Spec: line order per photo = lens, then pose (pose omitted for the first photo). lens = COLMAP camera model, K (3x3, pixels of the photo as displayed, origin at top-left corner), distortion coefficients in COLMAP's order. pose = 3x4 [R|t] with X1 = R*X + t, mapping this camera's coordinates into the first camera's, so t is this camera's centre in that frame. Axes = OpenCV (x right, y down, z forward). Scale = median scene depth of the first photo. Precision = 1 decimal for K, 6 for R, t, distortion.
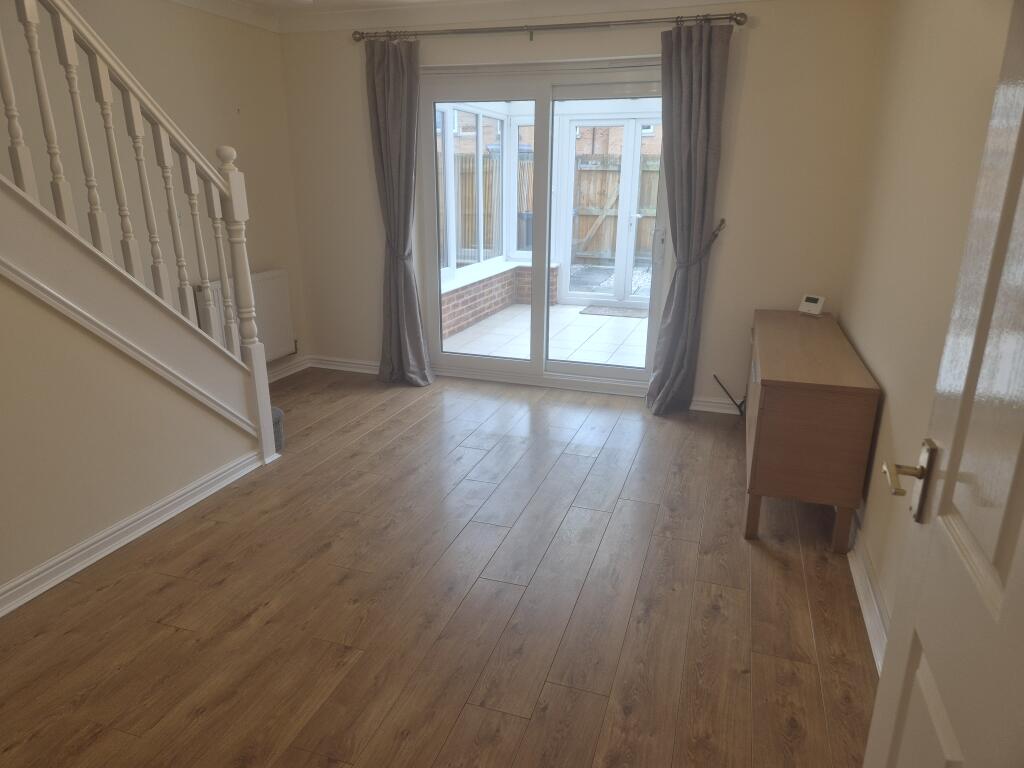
lens RADIAL K [[684.1, 0, 511.0], [0, 684.1, 389.4], [0, 0, 1]] dist [0.053069, -0.001171]
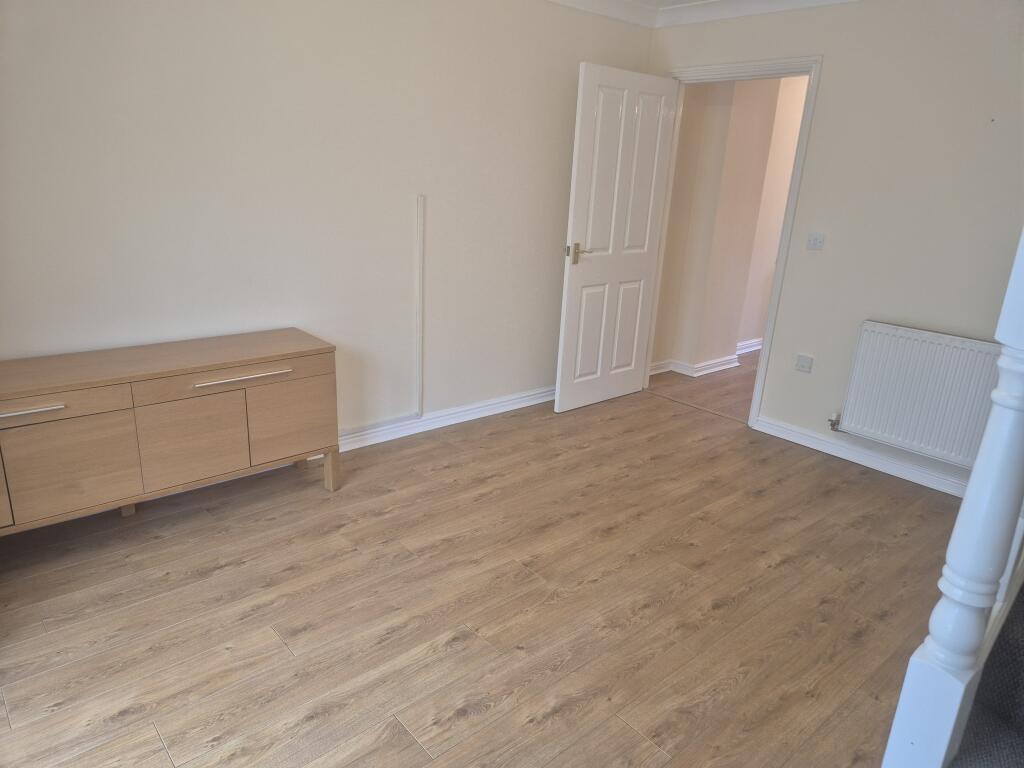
lens RADIAL K [[684.1, 0, 509.7], [0, 684.1, 386.1], [0, 0, 1]] dist [0.053069, -0.001171]
pose [[-0.861654, -0.197638, 0.467431, -0.133683], [0.100685, 0.836171, 0.539148, -0.172459], [-0.497408, 0.511622, -0.700591, 0.541930]]
